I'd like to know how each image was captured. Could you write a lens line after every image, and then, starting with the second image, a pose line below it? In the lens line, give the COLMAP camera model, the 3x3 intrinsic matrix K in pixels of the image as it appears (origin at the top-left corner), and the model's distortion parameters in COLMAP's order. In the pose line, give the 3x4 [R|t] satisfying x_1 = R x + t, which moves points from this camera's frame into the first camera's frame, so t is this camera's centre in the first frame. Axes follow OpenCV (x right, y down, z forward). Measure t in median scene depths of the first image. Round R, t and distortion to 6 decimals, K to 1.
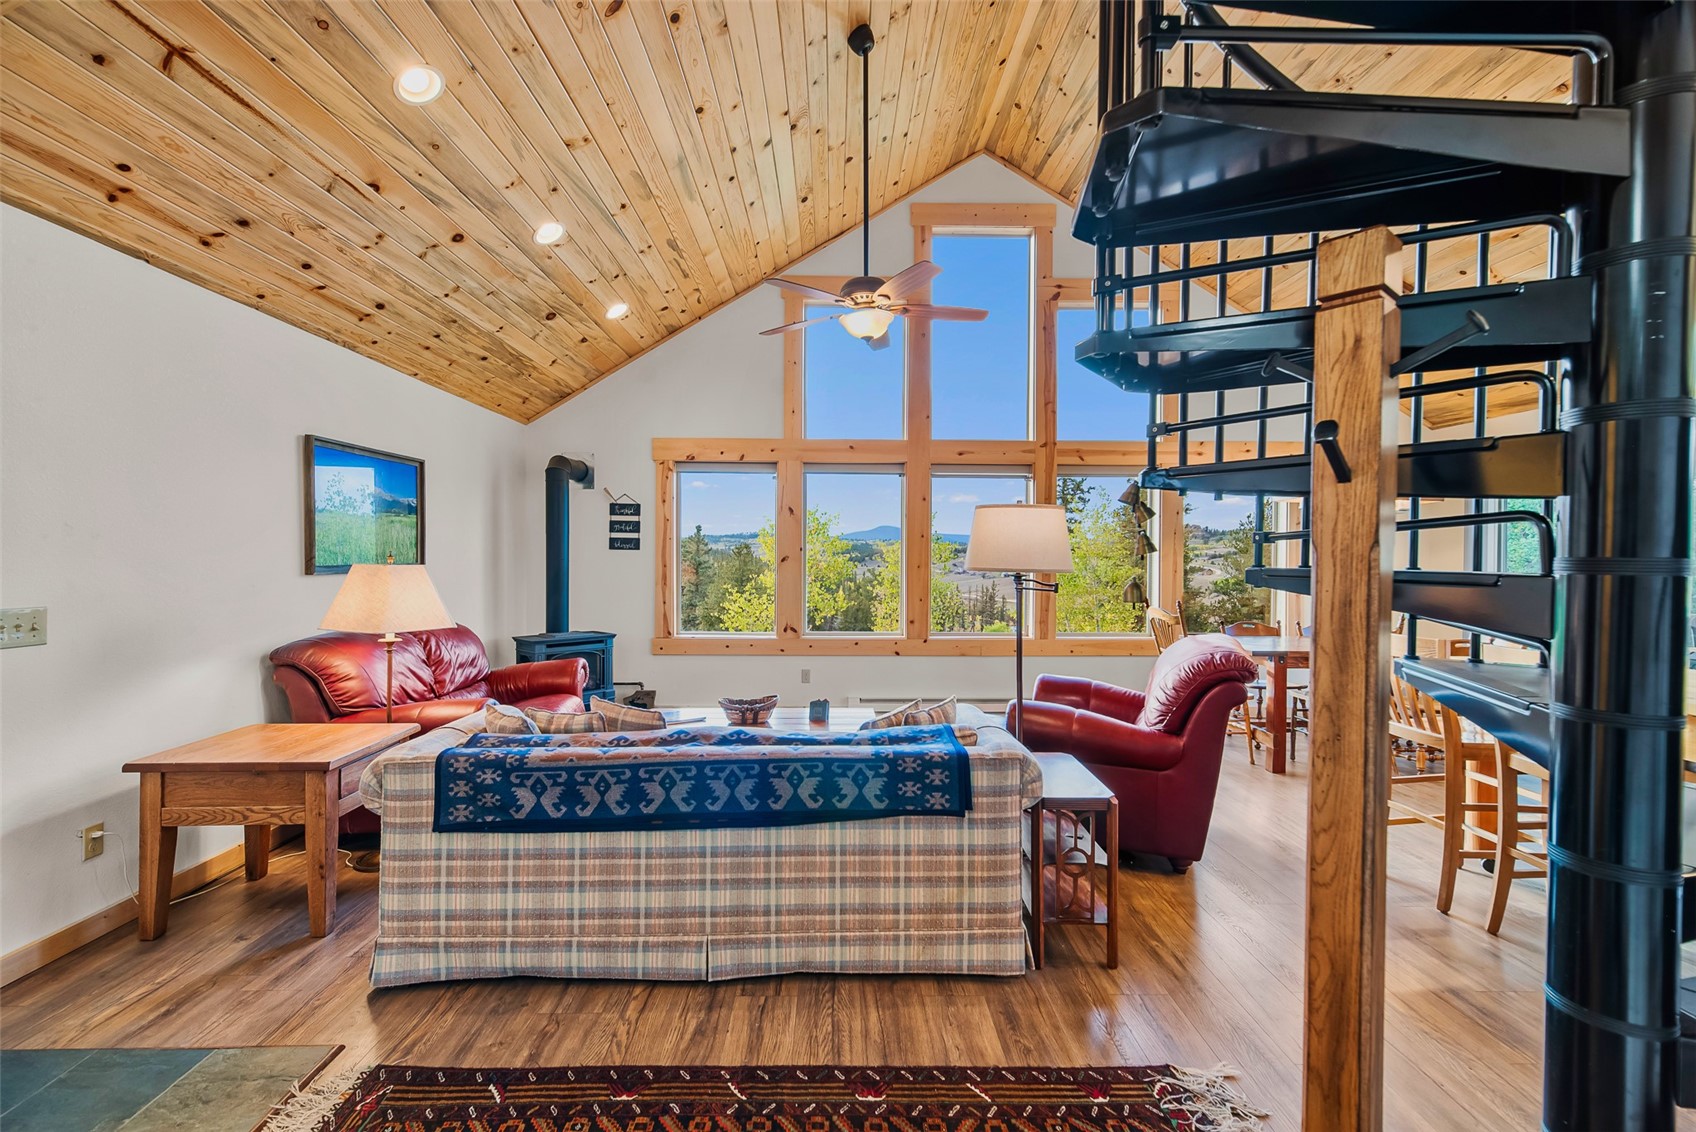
lens RADIAL K [[734.5, 0, 846.5], [0, 734.5, 562.1], [0, 0, 1]] dist [0.010830, -0.000757]
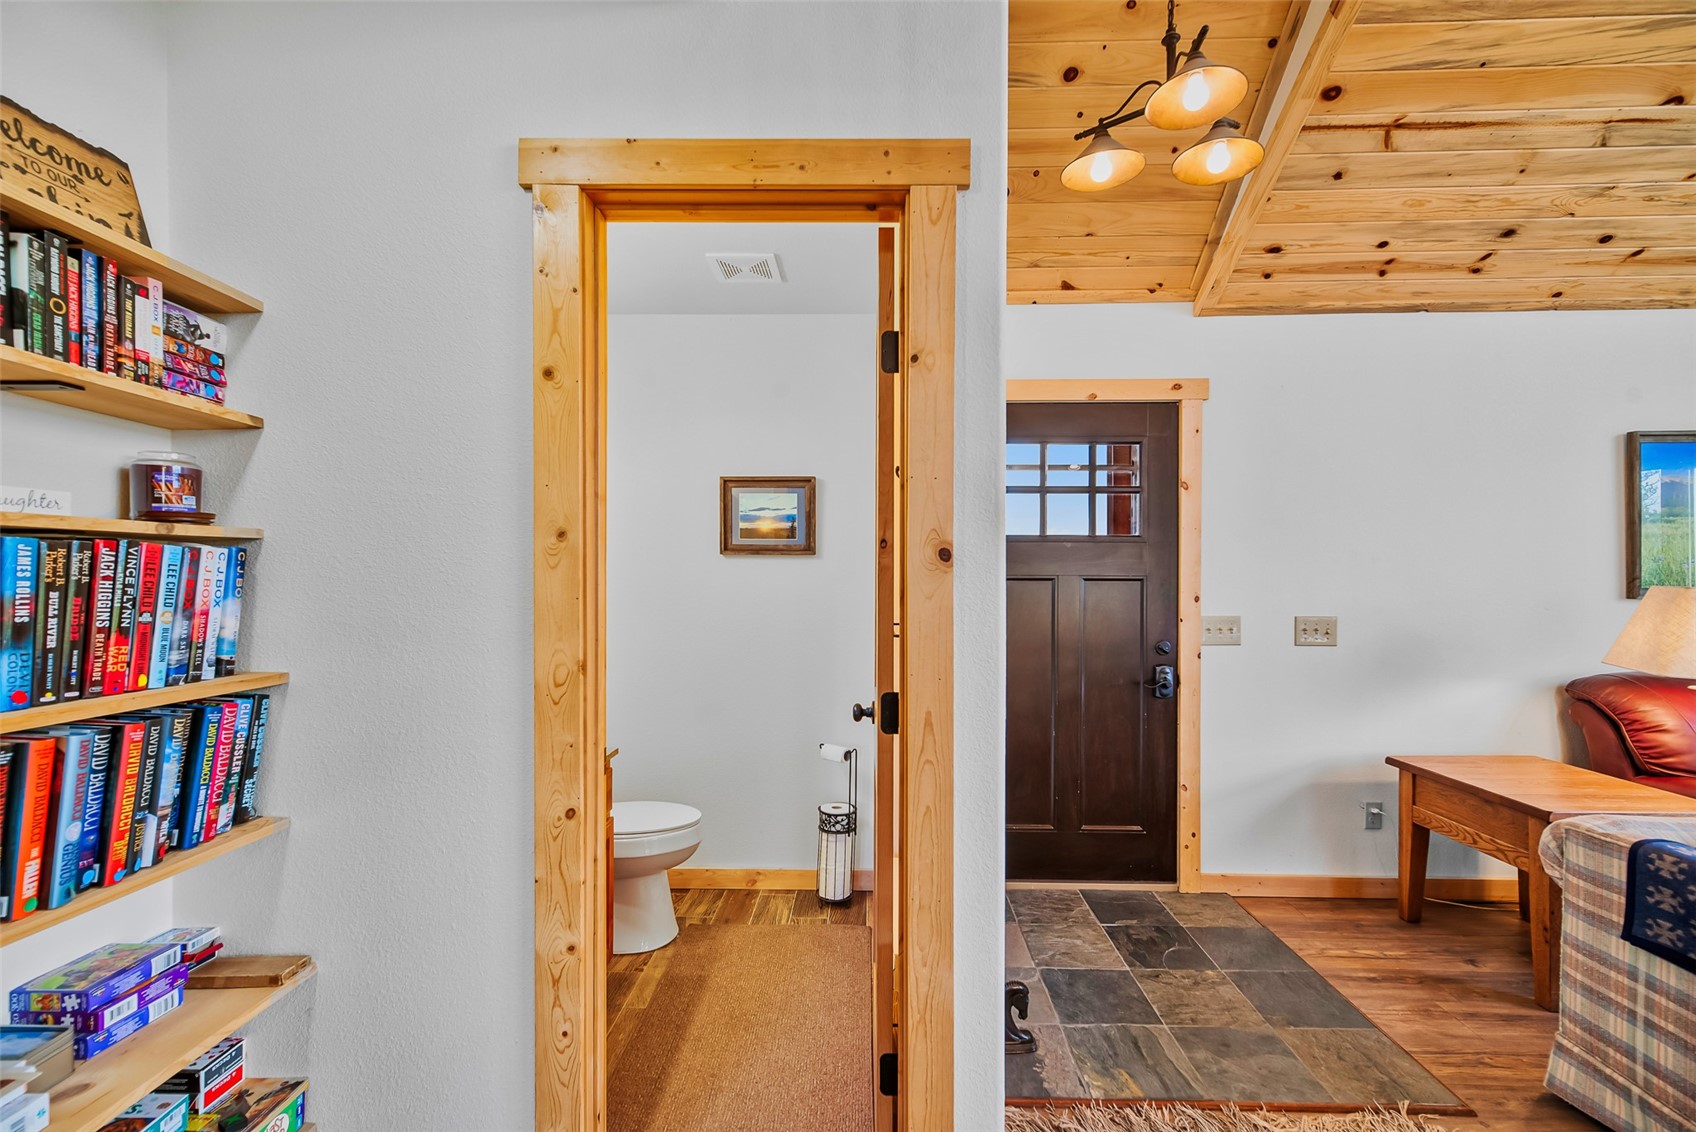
lens RADIAL K [[734.5, 0, 844.5], [0, 734.5, 571.0], [0, 0, 1]] dist [0.010830, -0.000757]
pose [[-0.046565, -0.009754, -0.998868, 0.243521], [-0.007107, 0.999930, -0.009433, -0.000402], [0.998890, 0.006659, -0.046631, 0.229590]]
